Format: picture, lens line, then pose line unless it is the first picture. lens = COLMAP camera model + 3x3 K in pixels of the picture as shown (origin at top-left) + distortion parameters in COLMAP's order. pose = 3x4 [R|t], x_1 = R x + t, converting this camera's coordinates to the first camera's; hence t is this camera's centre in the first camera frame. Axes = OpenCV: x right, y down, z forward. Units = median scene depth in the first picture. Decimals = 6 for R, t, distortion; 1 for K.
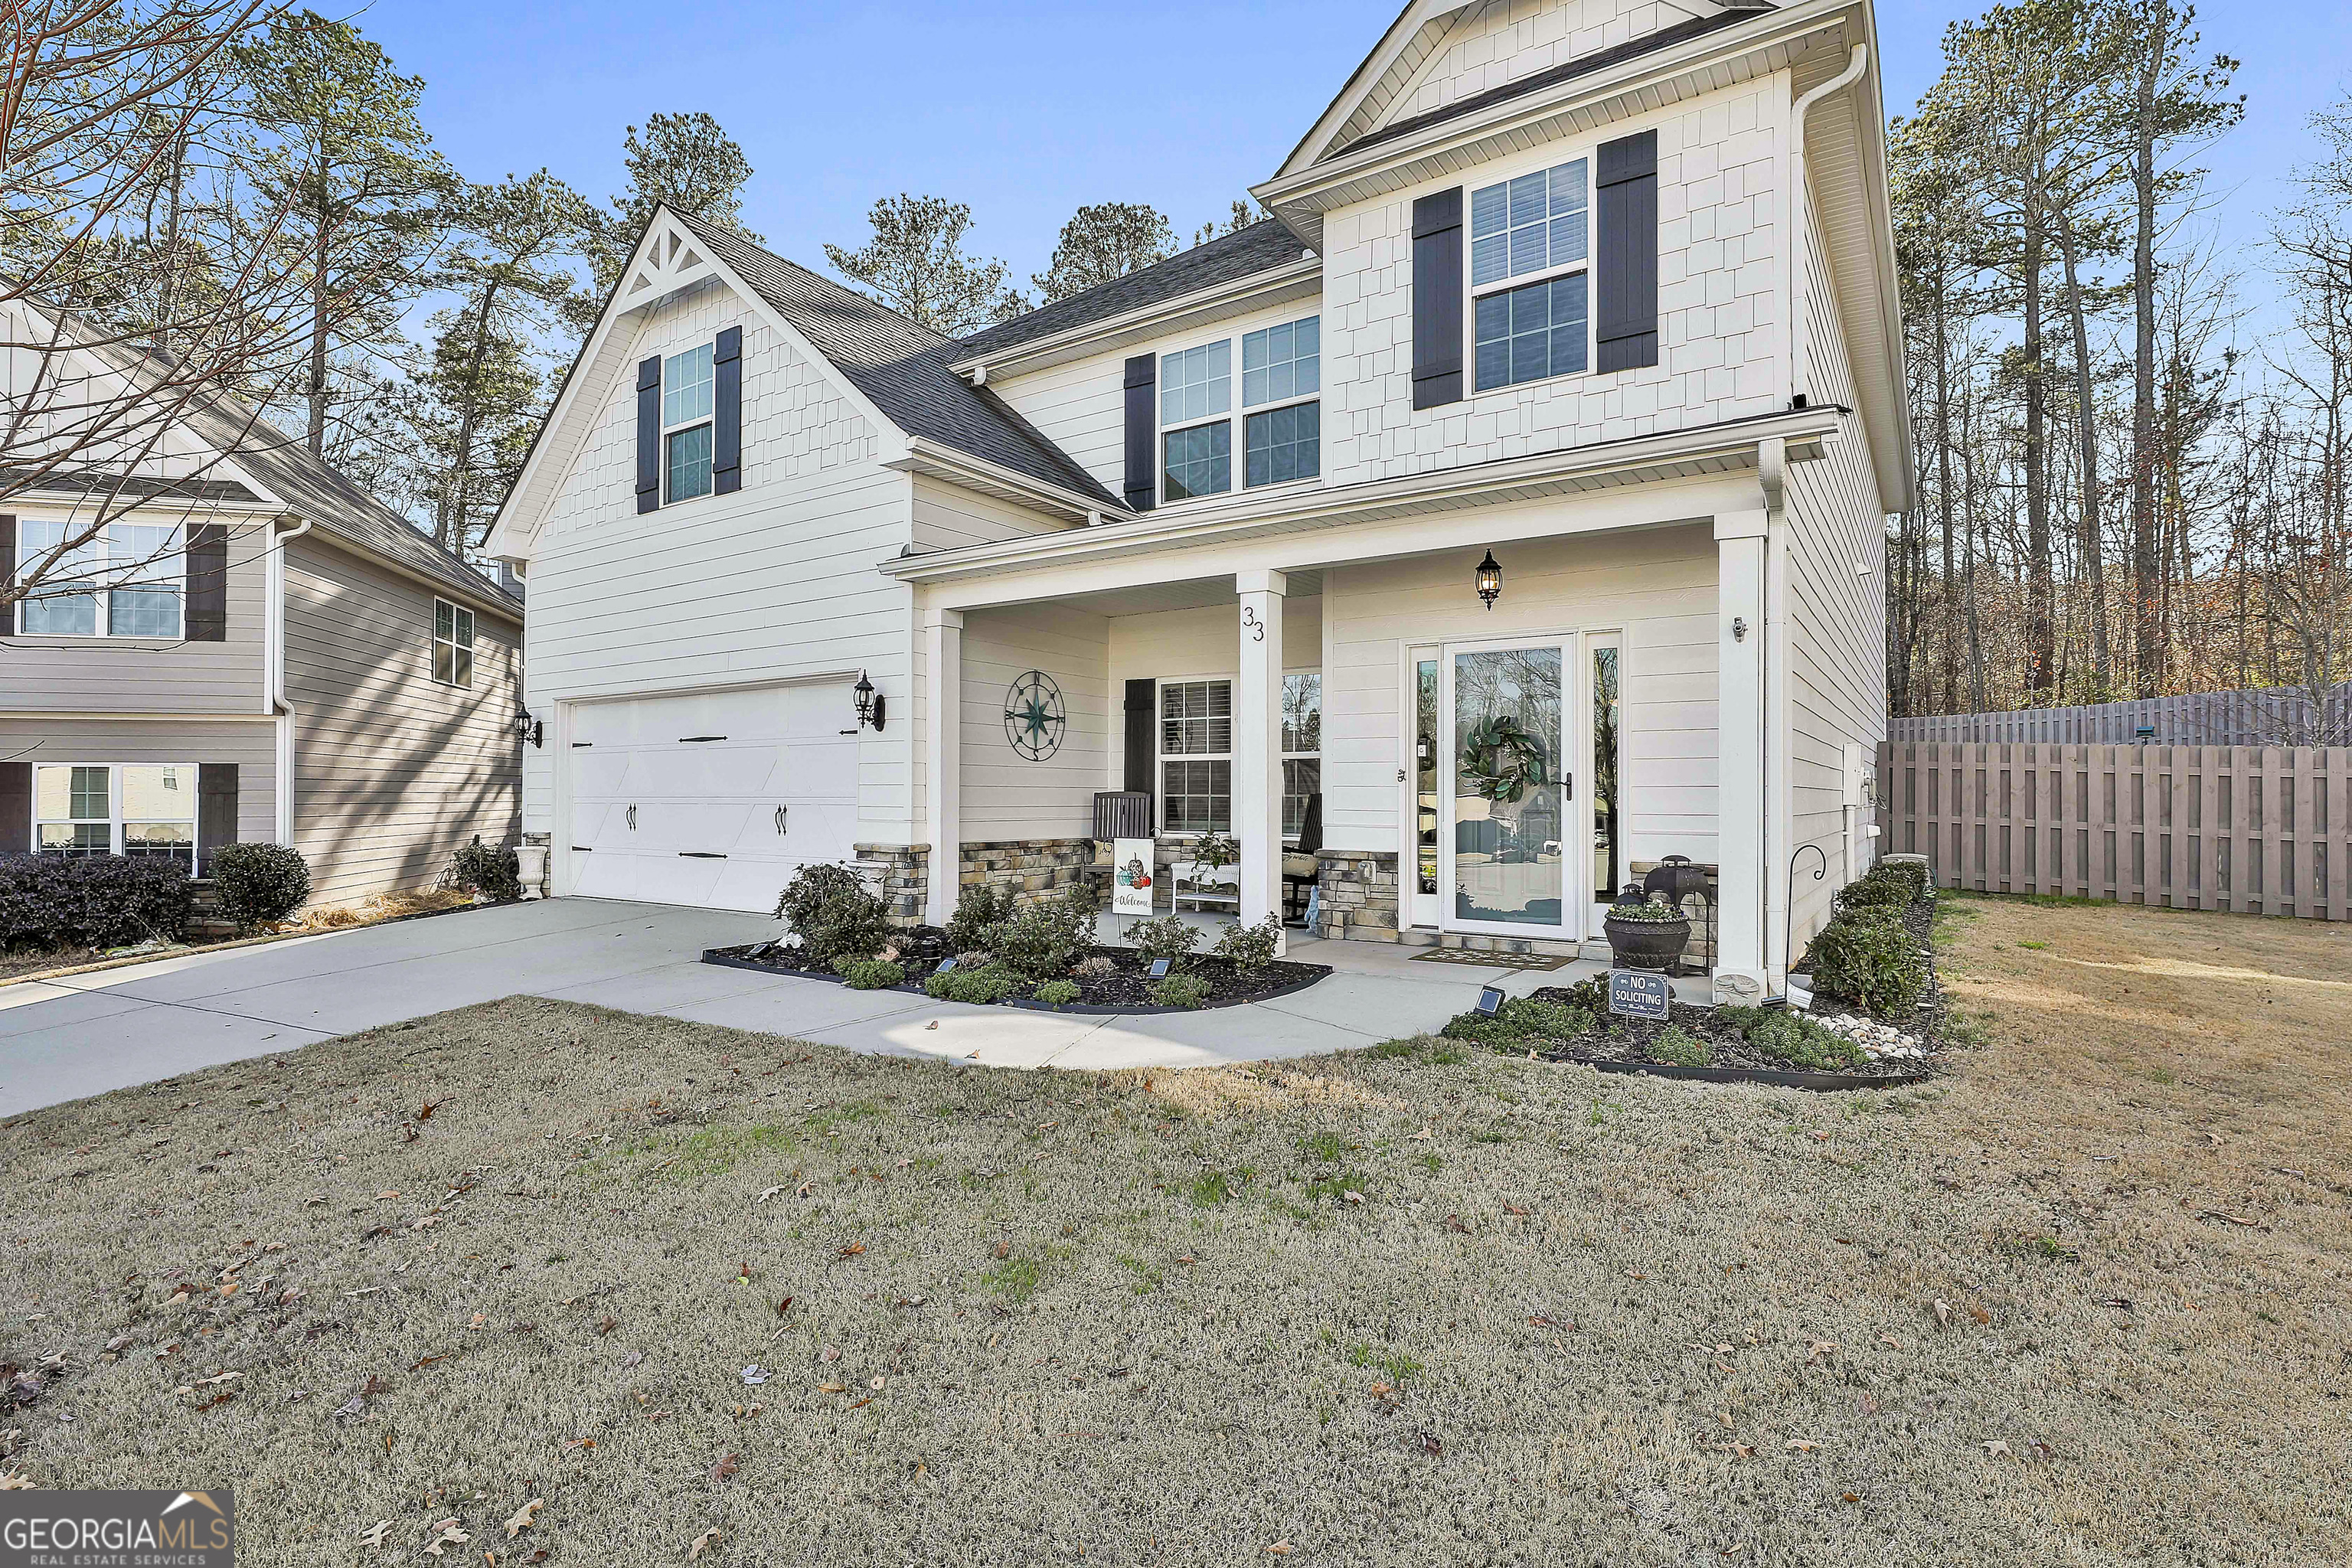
lens RADIAL K [[1139.6, 0, 1179.6], [0, 1139.6, 788.7], [0, 0, 1]] dist [0.002393, -0.003300]
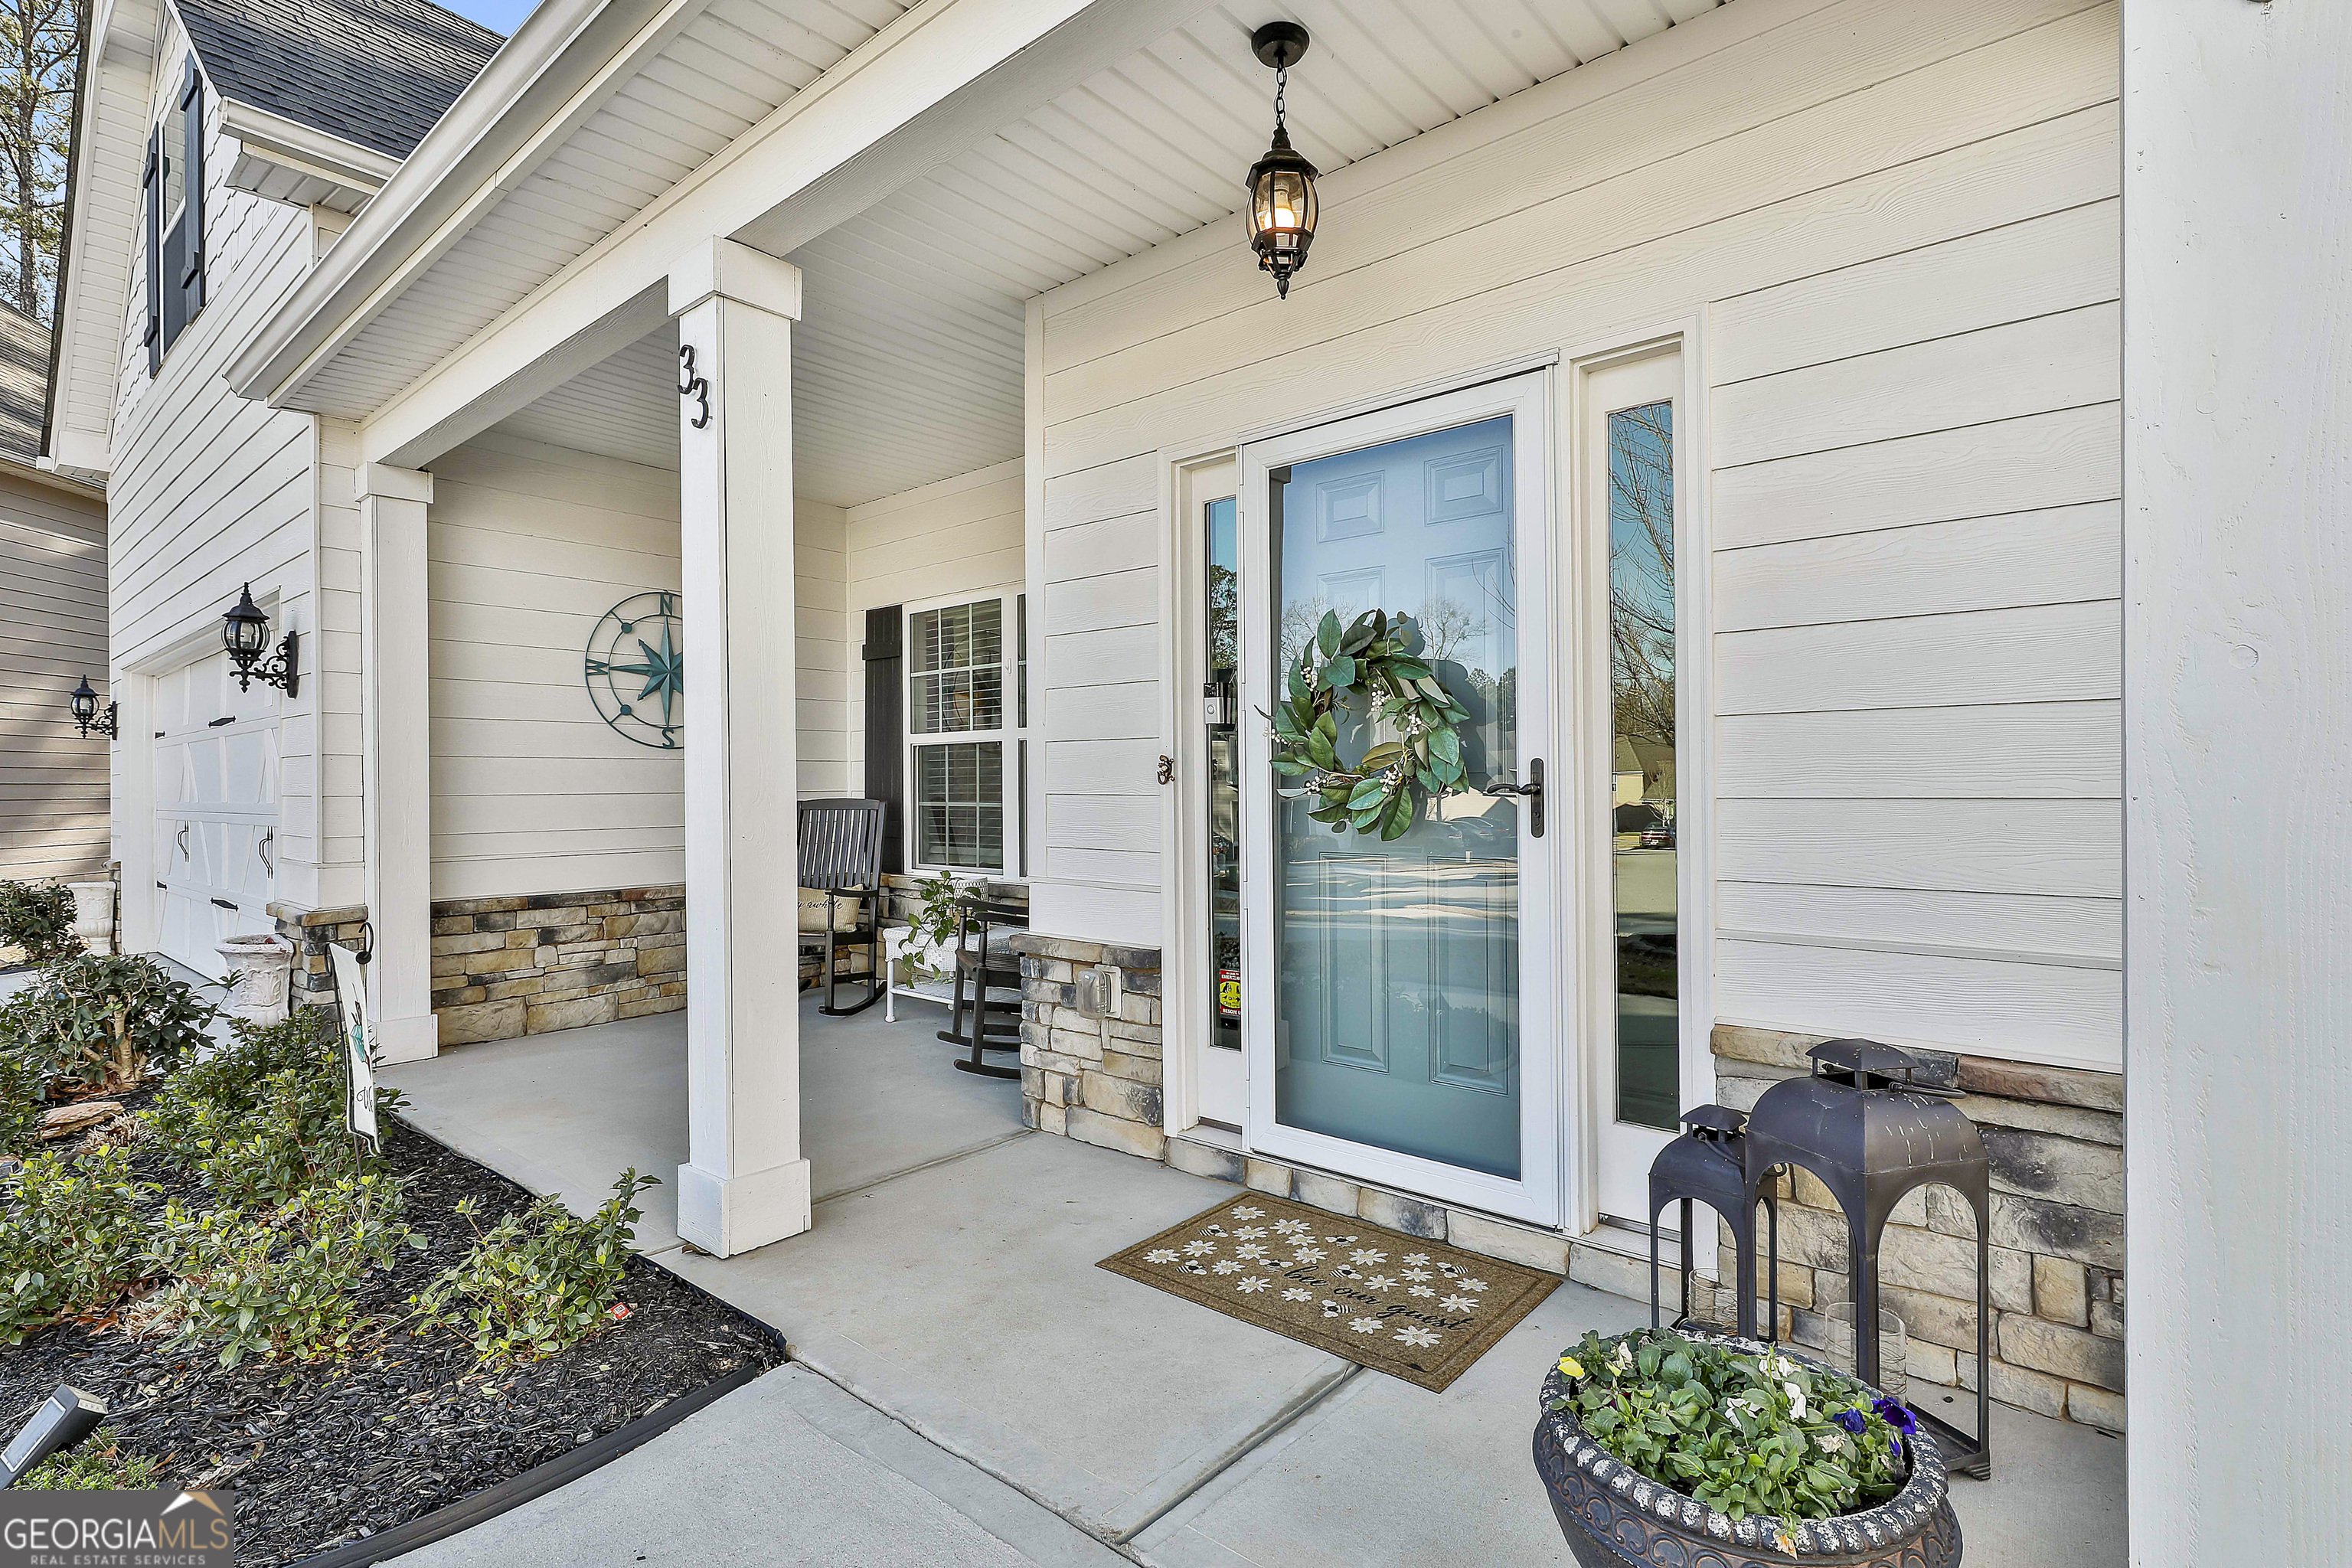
lens RADIAL K [[1139.6, 0, 1169.0], [0, 1139.6, 777.2], [0, 0, 1]] dist [0.002393, -0.003300]
pose [[0.992509, -0.012552, -0.121525, 0.200358], [0.012950, 0.999913, 0.002480, -0.007864], [0.121484, -0.004035, 0.992585, 0.467321]]
